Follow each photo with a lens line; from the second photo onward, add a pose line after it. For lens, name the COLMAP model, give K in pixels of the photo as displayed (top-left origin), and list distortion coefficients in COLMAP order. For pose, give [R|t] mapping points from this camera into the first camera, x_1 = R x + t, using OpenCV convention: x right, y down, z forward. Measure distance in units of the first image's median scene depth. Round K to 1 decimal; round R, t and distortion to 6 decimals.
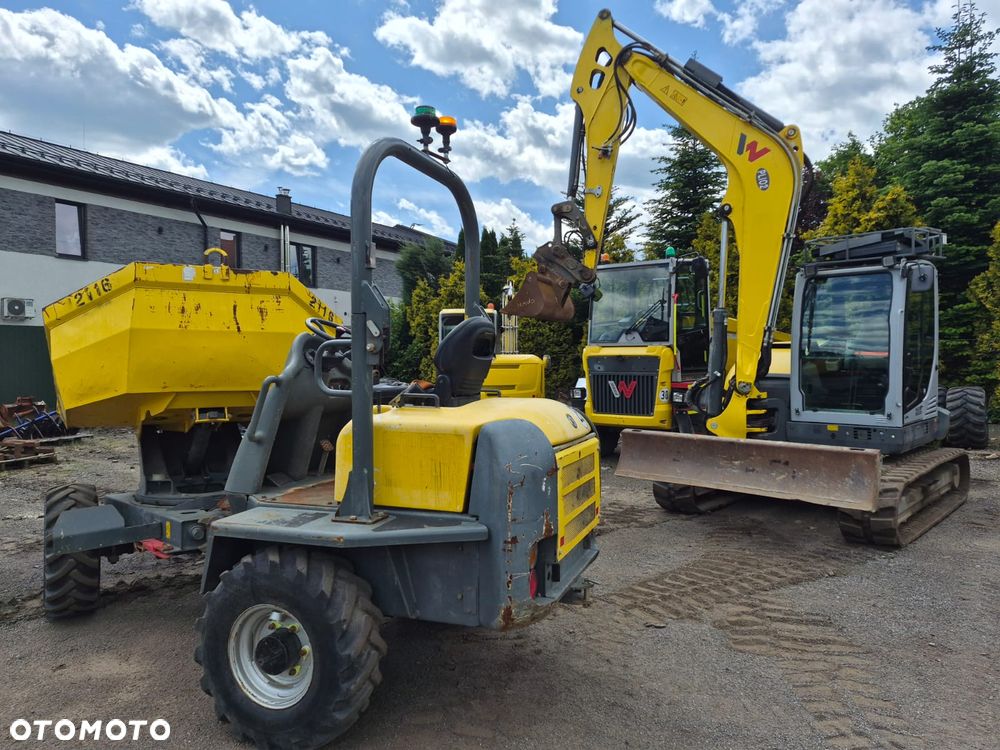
lens RADIAL K [[704.8, 0, 500.0], [0, 704.8, 375.0], [0, 0, 1]] dist [0.065613, -0.056576]
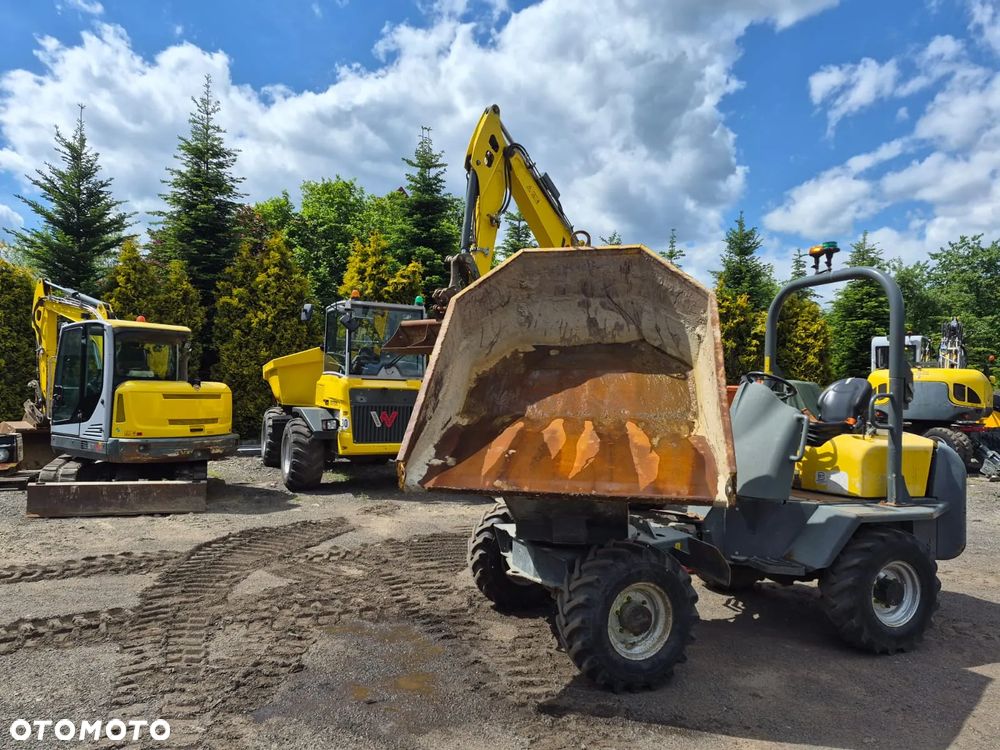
lens RADIAL K [[700.8, 0, 500.0], [0, 700.8, 375.0], [0, 0, 1]] dist [0.077102, -0.082716]
pose [[0.479115, 0.033650, 0.877107, -0.704068], [-0.005049, 0.999354, -0.035582, -0.010227], [-0.877737, 0.012620, 0.478976, 0.330349]]
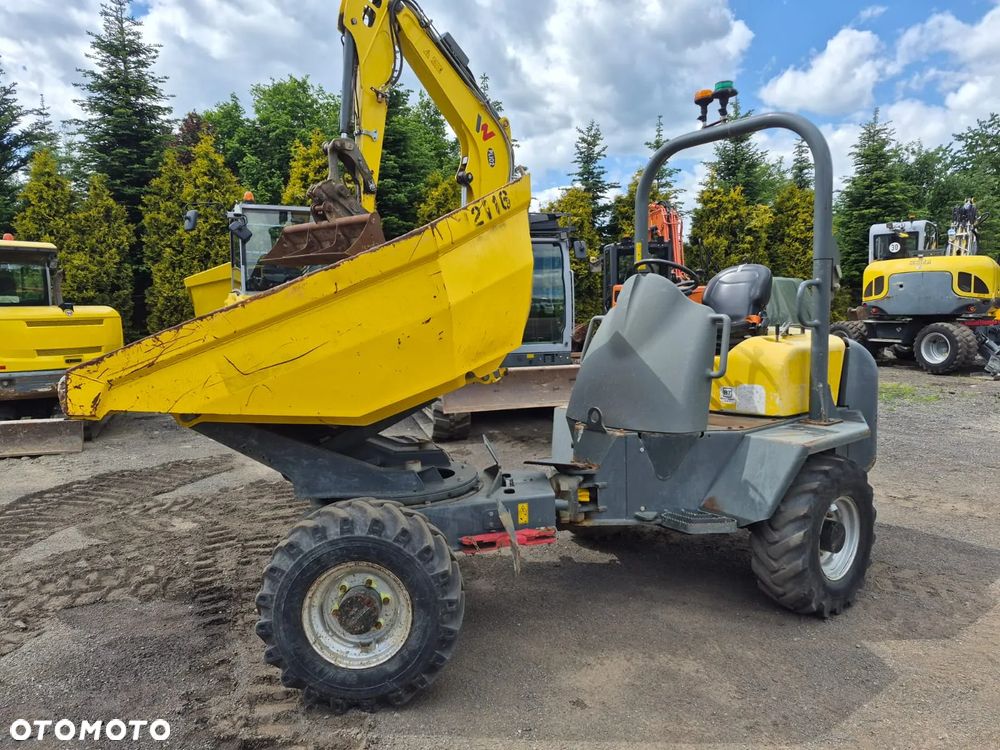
lens RADIAL K [[701.3, 0, 498.6], [0, 701.3, 374.1], [0, 0, 1]] dist [0.050157, -0.044467]
pose [[0.504082, -0.090679, 0.858882, -0.520497], [0.036676, 0.995823, 0.083611, -0.003748], [-0.862877, -0.010646, 0.505302, 0.279563]]
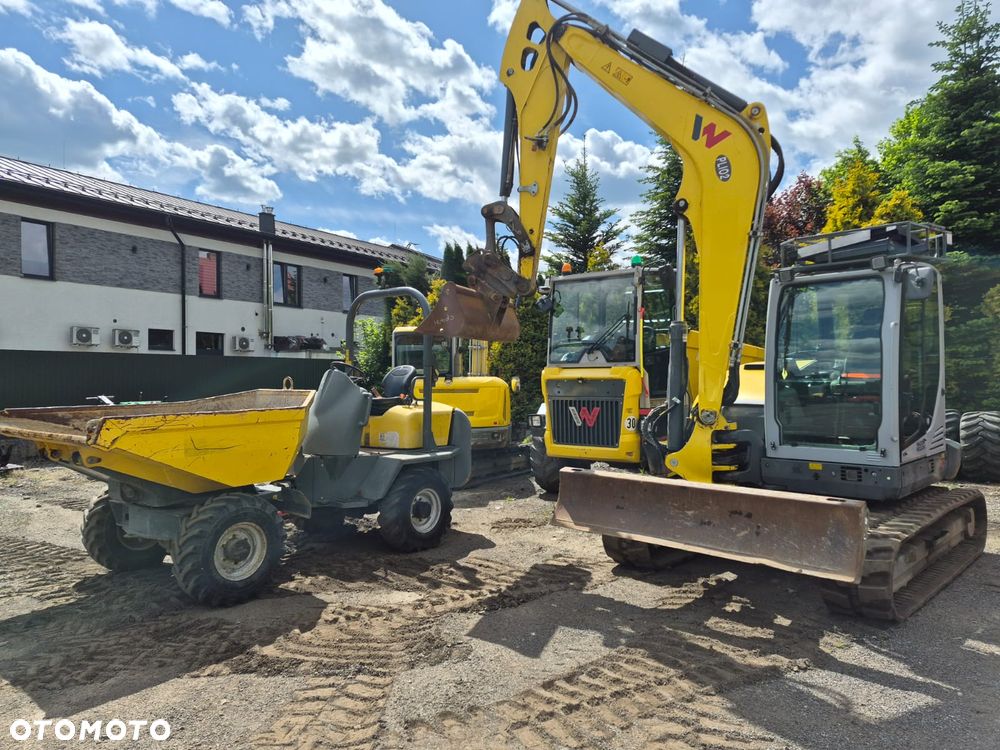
lens RADIAL K [[700.8, 0, 500.0], [0, 700.8, 375.0], [0, 0, 1]] dist [0.077102, -0.082716]
pose [[0.999736, -0.004371, -0.022567, 0.089894], [0.003694, 0.999543, -0.029989, -0.005758], [0.022687, 0.029898, 0.999295, 0.127062]]
